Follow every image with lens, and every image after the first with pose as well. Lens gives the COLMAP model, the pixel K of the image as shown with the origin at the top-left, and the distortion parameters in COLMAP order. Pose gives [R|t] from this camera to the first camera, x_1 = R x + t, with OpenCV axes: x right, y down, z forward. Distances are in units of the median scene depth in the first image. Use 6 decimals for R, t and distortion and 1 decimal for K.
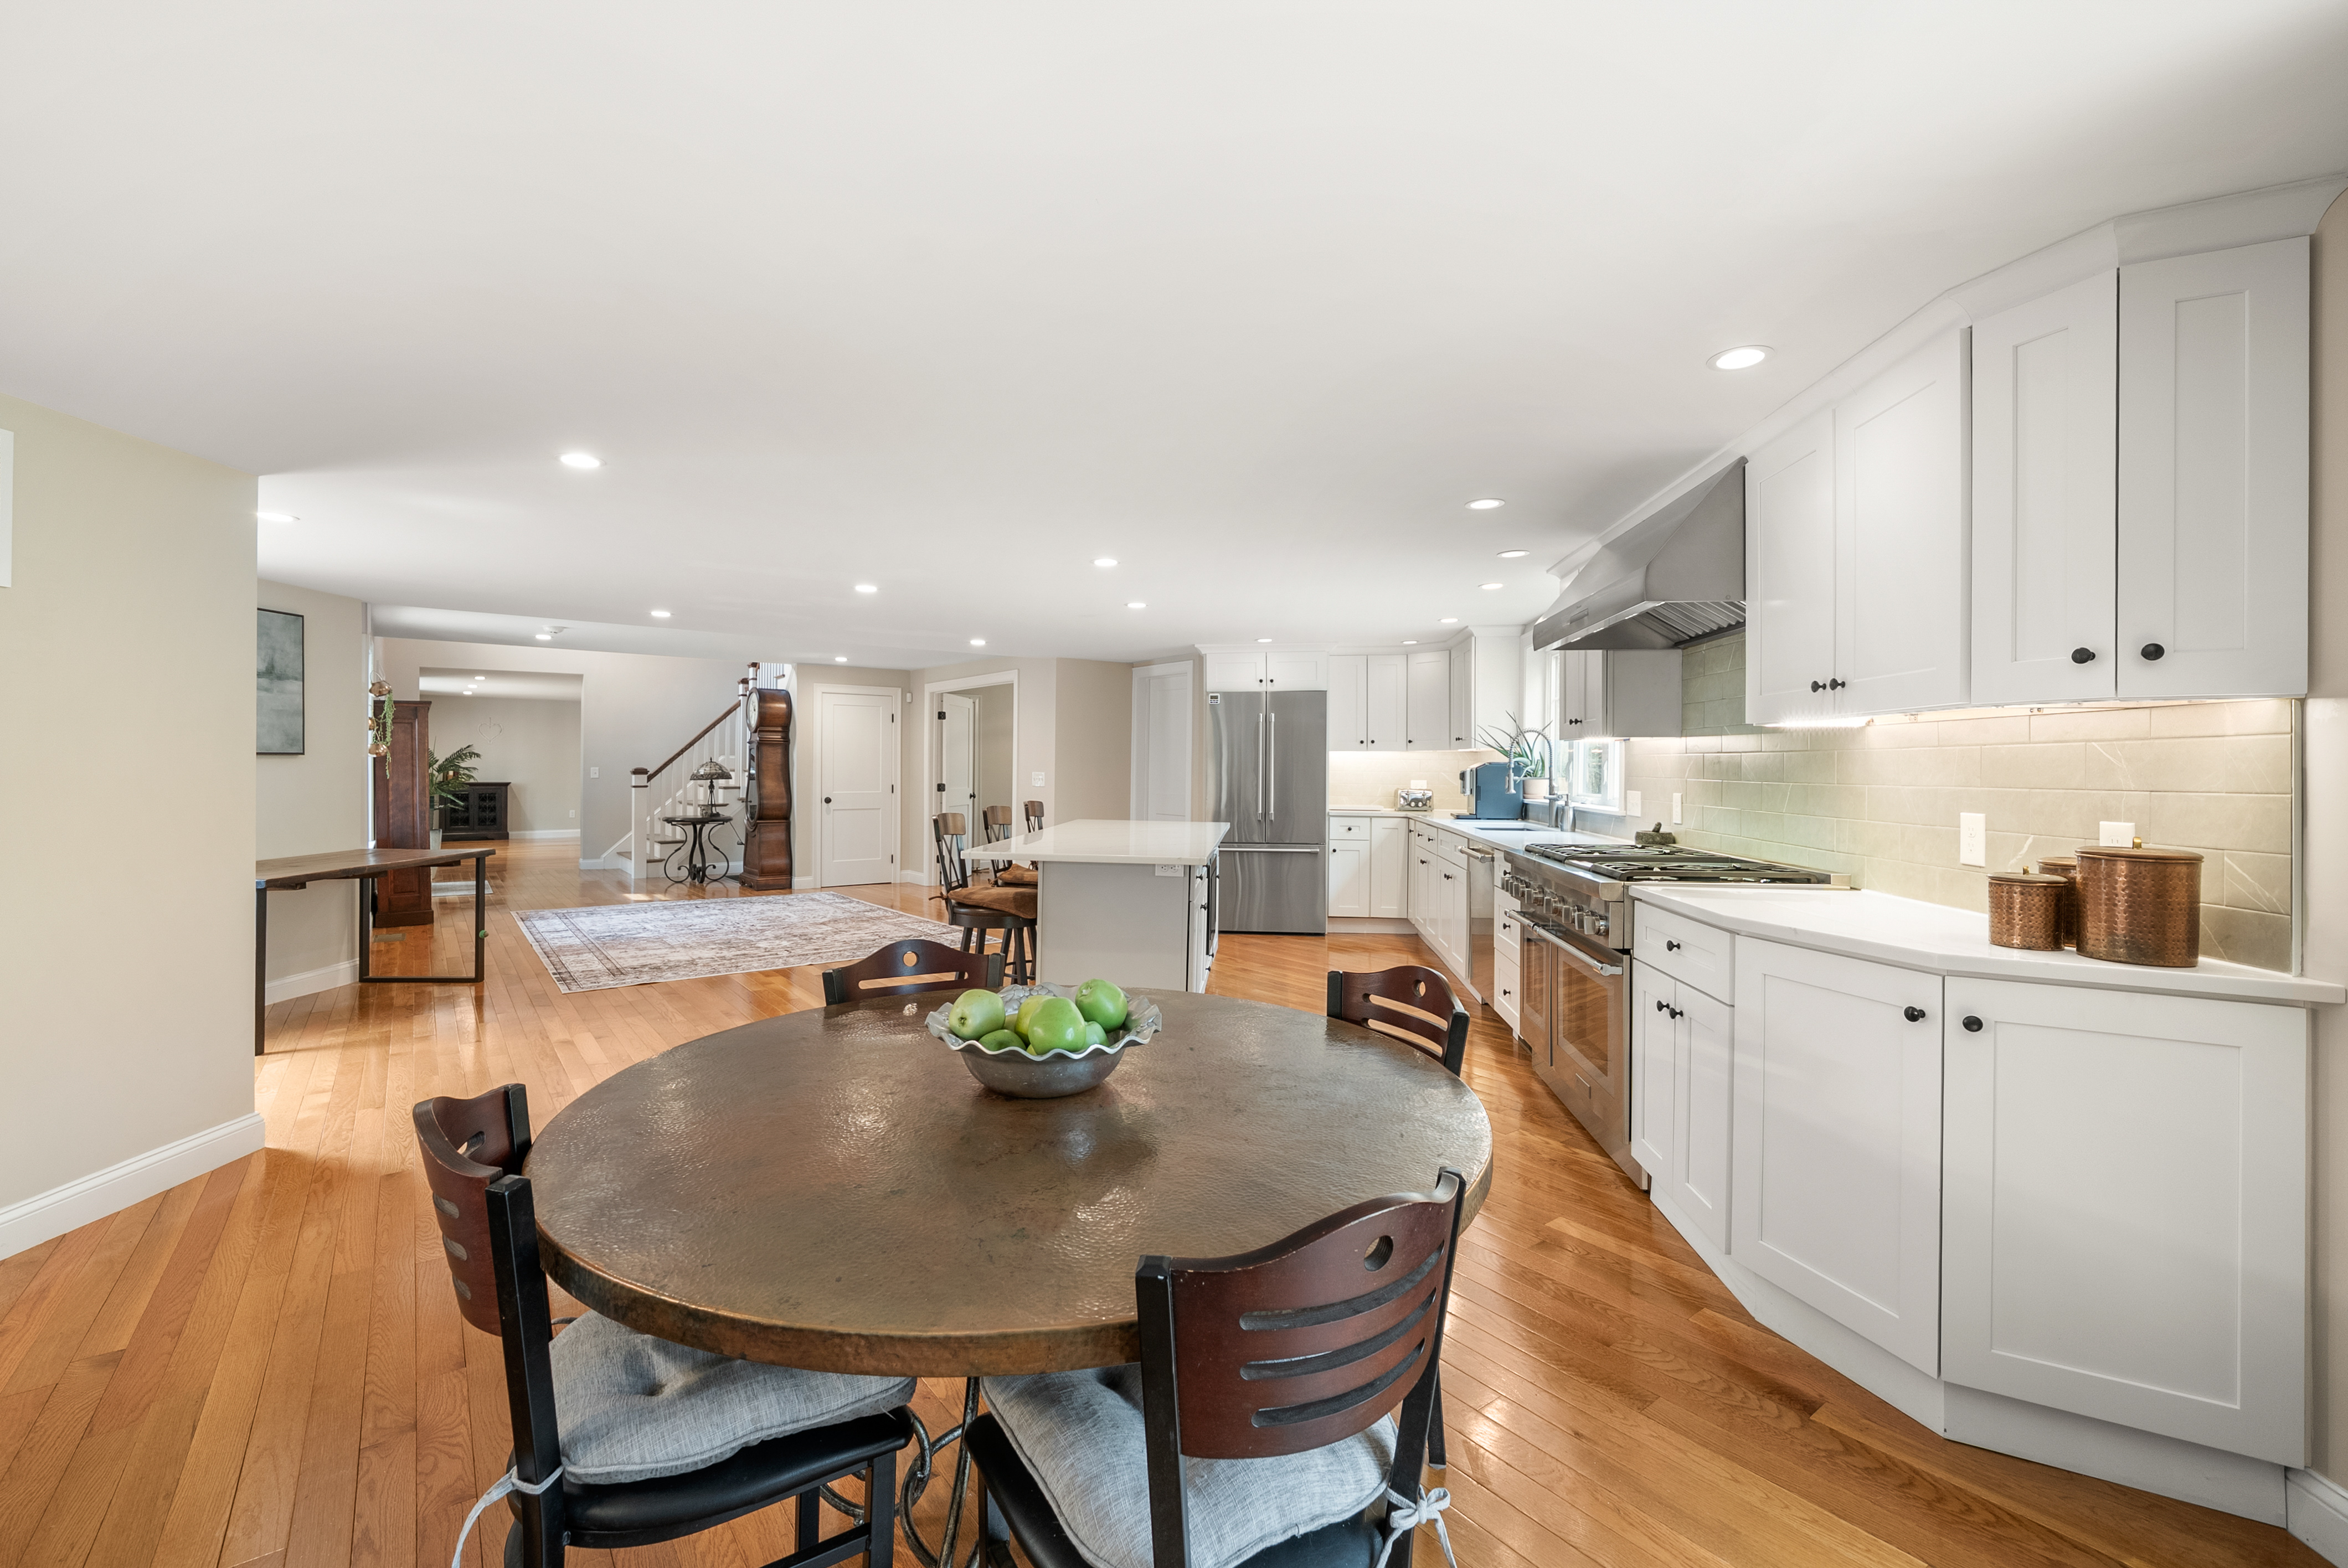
lens RADIAL K [[1003.4, 0, 1163.0], [0, 1003.4, 783.7], [0, 0, 1]] dist [0.012741, -0.000062]
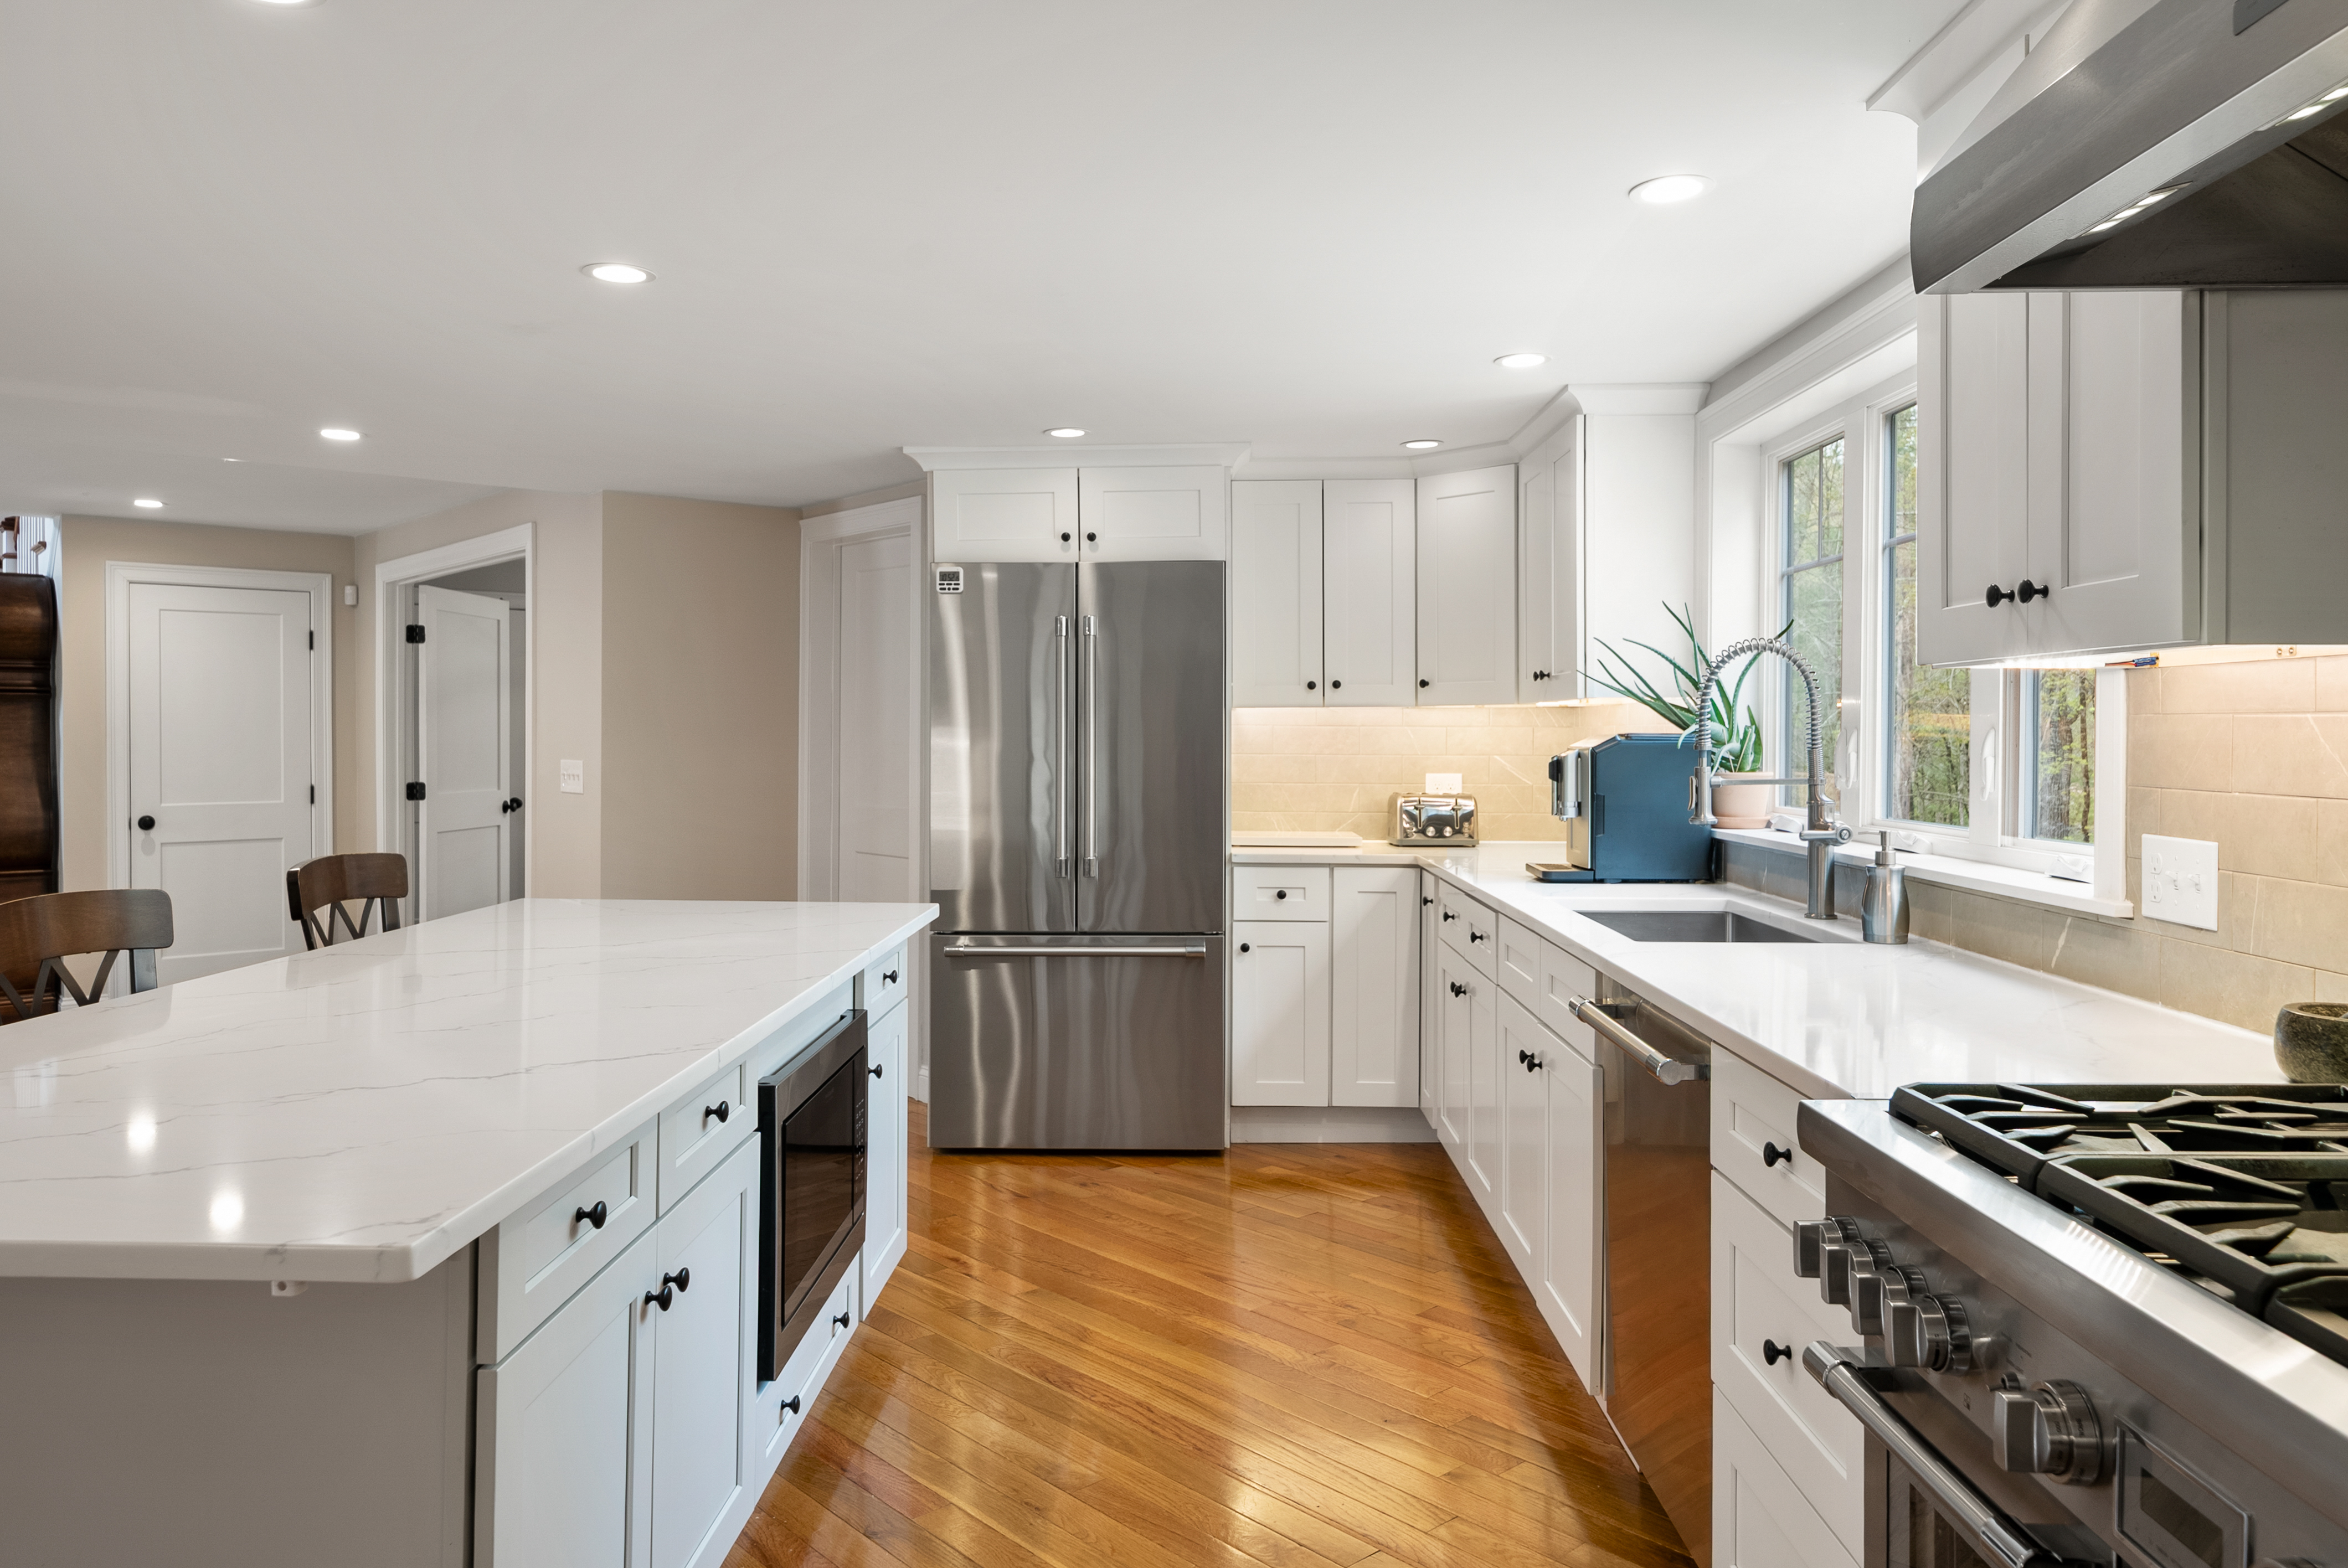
lens RADIAL K [[1623.1, 0, 1174.0], [0, 1623.1, 784.0], [0, 0, 1]] dist [-0.005437, -0.003592]
pose [[0.996028, -0.008596, 0.088630, 0.082968], [0.007421, 0.999880, 0.013584, -0.010108], [-0.088736, -0.012873, 0.995972, 0.338707]]
